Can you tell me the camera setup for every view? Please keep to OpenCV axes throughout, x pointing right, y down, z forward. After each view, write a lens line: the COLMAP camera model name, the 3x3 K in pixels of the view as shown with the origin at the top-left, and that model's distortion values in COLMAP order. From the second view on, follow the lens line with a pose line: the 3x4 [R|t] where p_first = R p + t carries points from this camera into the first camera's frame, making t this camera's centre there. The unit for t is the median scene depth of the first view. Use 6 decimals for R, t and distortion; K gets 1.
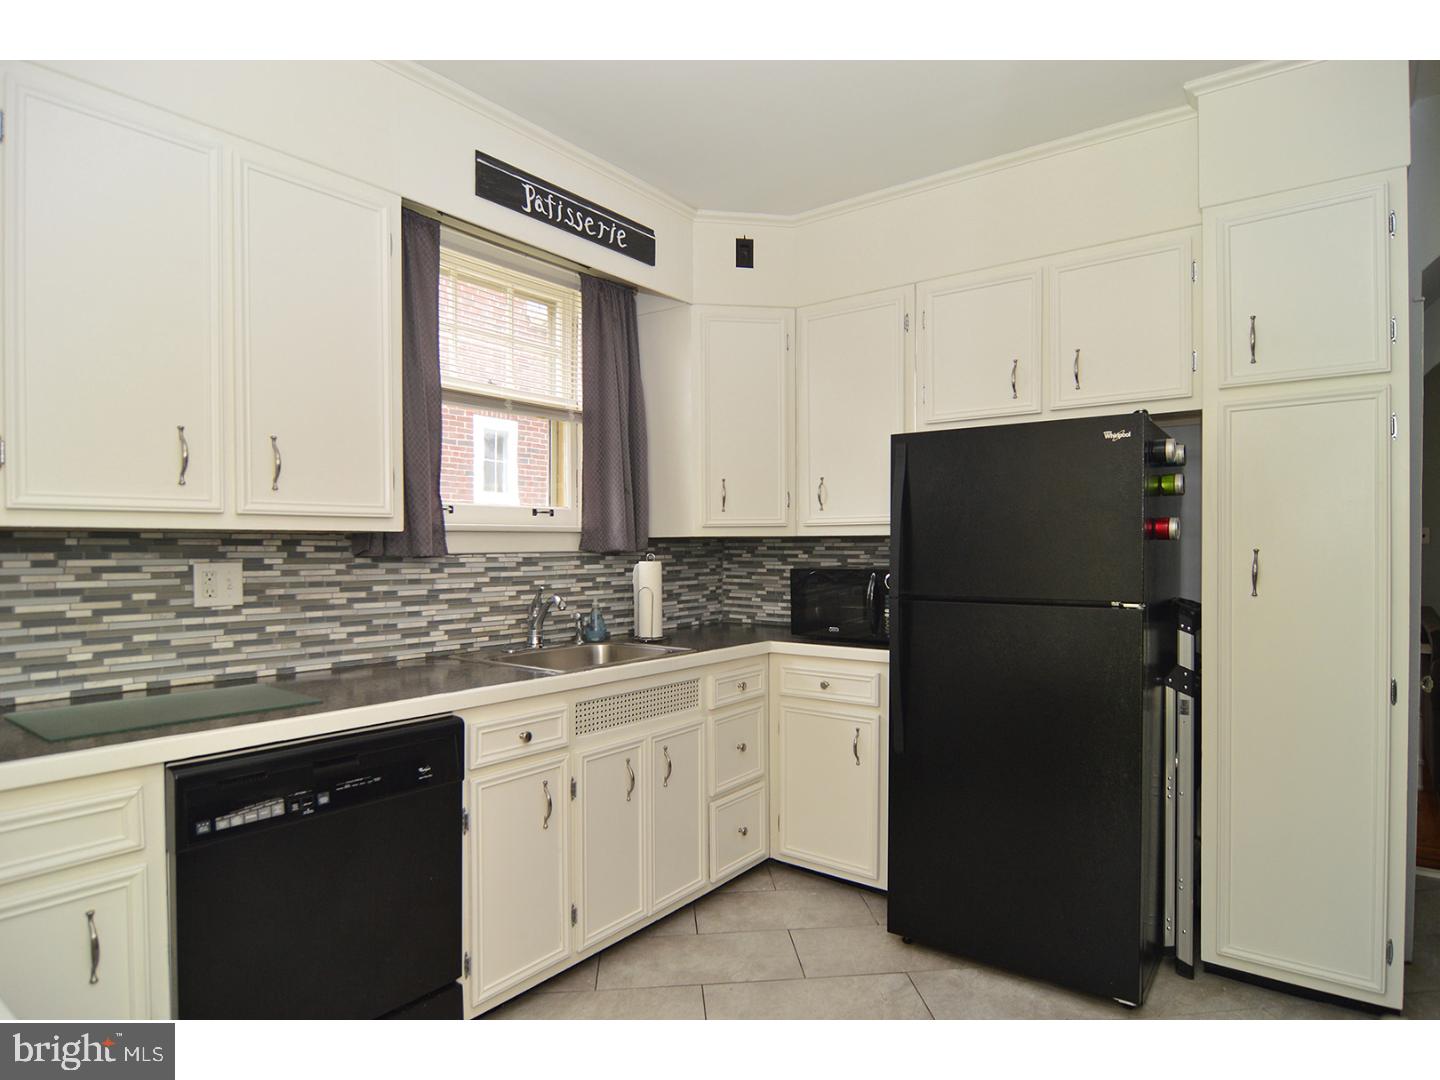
lens RADIAL K [[788.2, 0, 723.2], [0, 788.2, 555.6], [0, 0, 1]] dist [-0.007970, -0.010628]
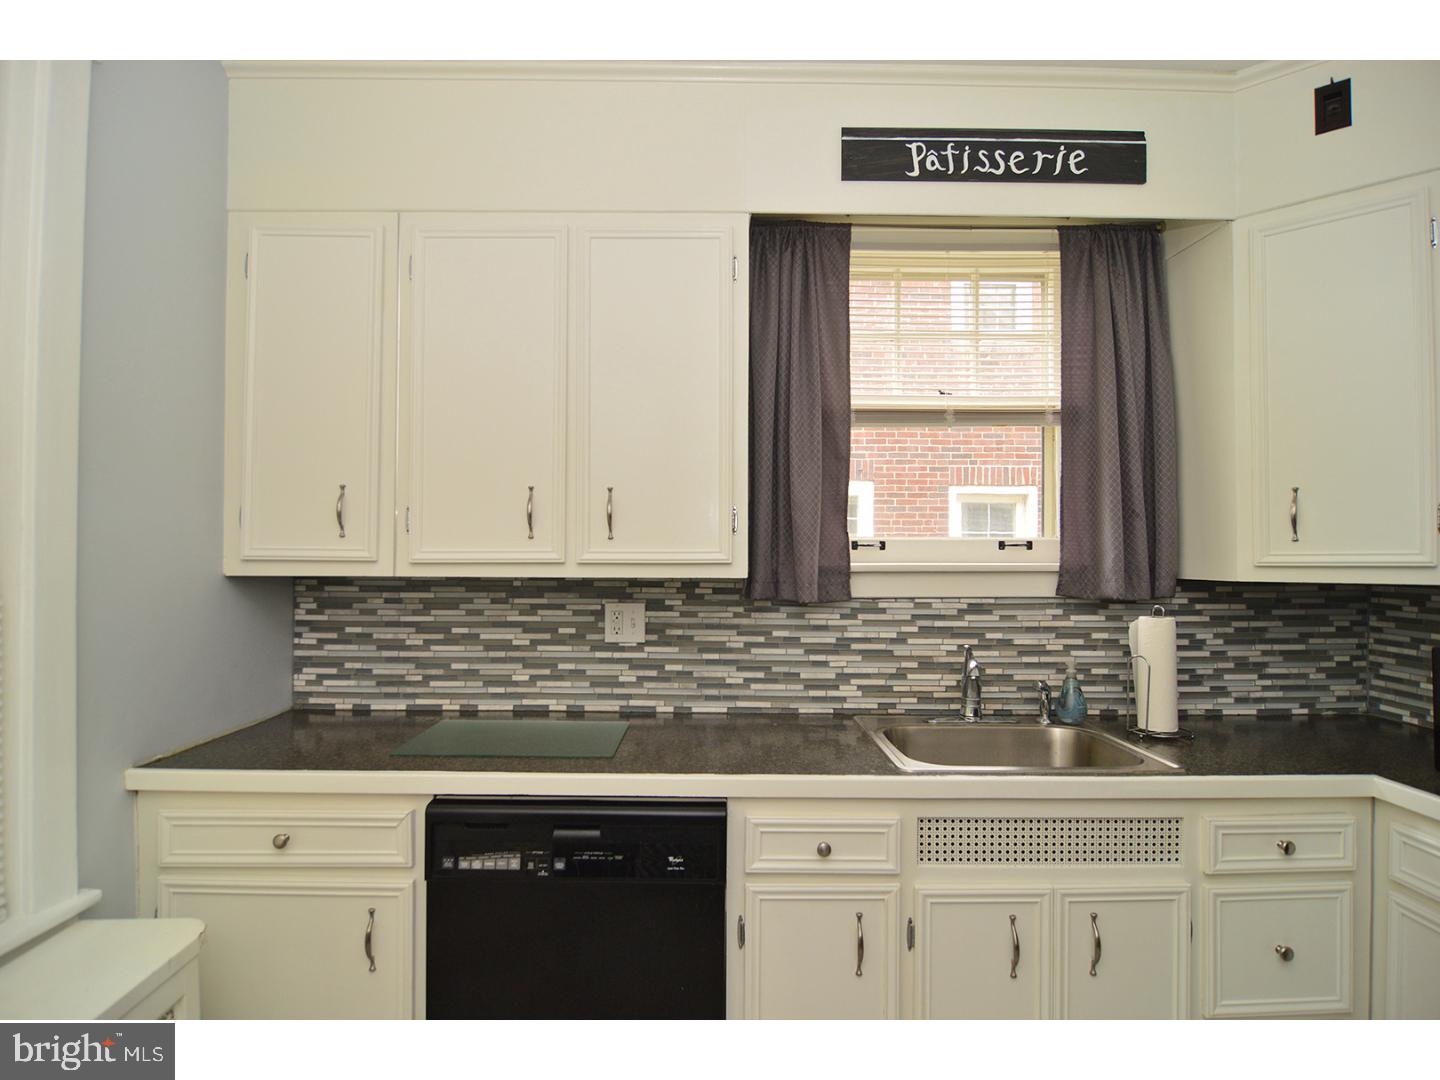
lens RADIAL K [[788.2, 0, 714.3], [0, 788.2, 537.9], [0, 0, 1]] dist [-0.007970, -0.010628]
pose [[0.619893, -0.008971, -0.784635, 0.237696], [-0.014818, 0.999622, -0.023137, -0.046639], [0.784546, 0.025969, 0.619526, 0.340501]]
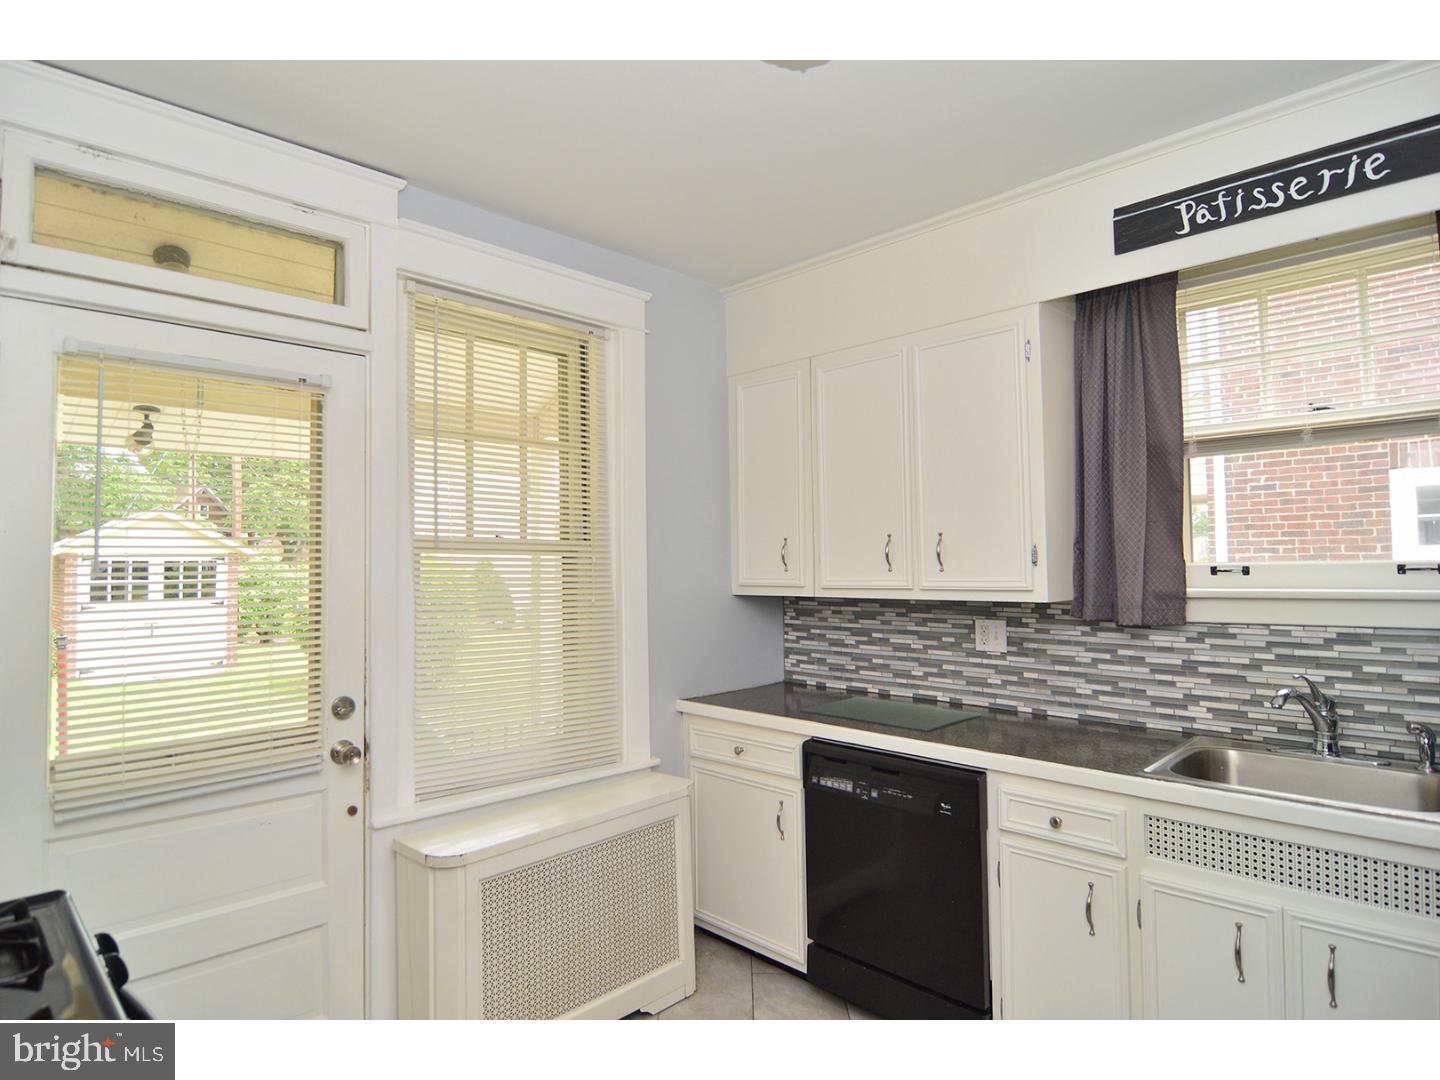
lens RADIAL K [[788.2, 0, 706.7], [0, 788.2, 524.2], [0, 0, 1]] dist [-0.007970, -0.010628]
pose [[-0.124560, -0.047305, -0.991084, 0.628713], [0.000899, 0.998857, -0.047789, -0.073753], [0.992212, -0.006843, -0.124375, 0.558331]]
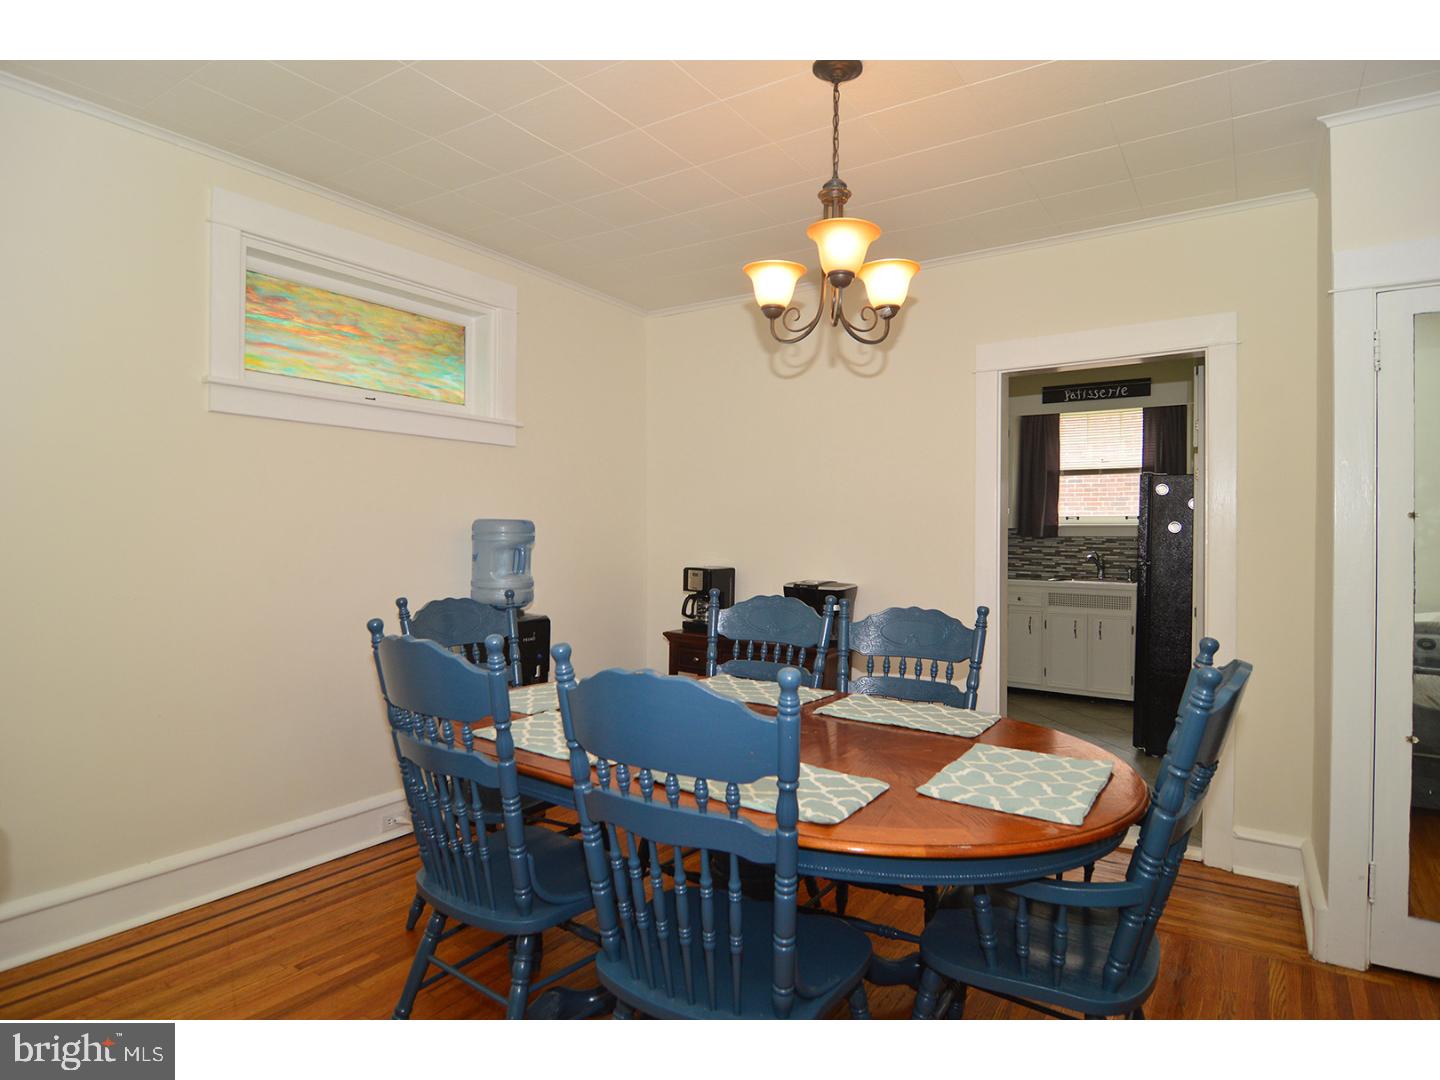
lens RADIAL K [[788.2, 0, 715.2], [0, 788.2, 529.9], [0, 0, 1]] dist [-0.007970, -0.010628]
pose [[0.074405, 0.011147, -0.997166, 2.086767], [-0.014020, 0.999850, 0.010131, -0.033261], [0.997130, 0.013227, 0.074550, -0.288186]]
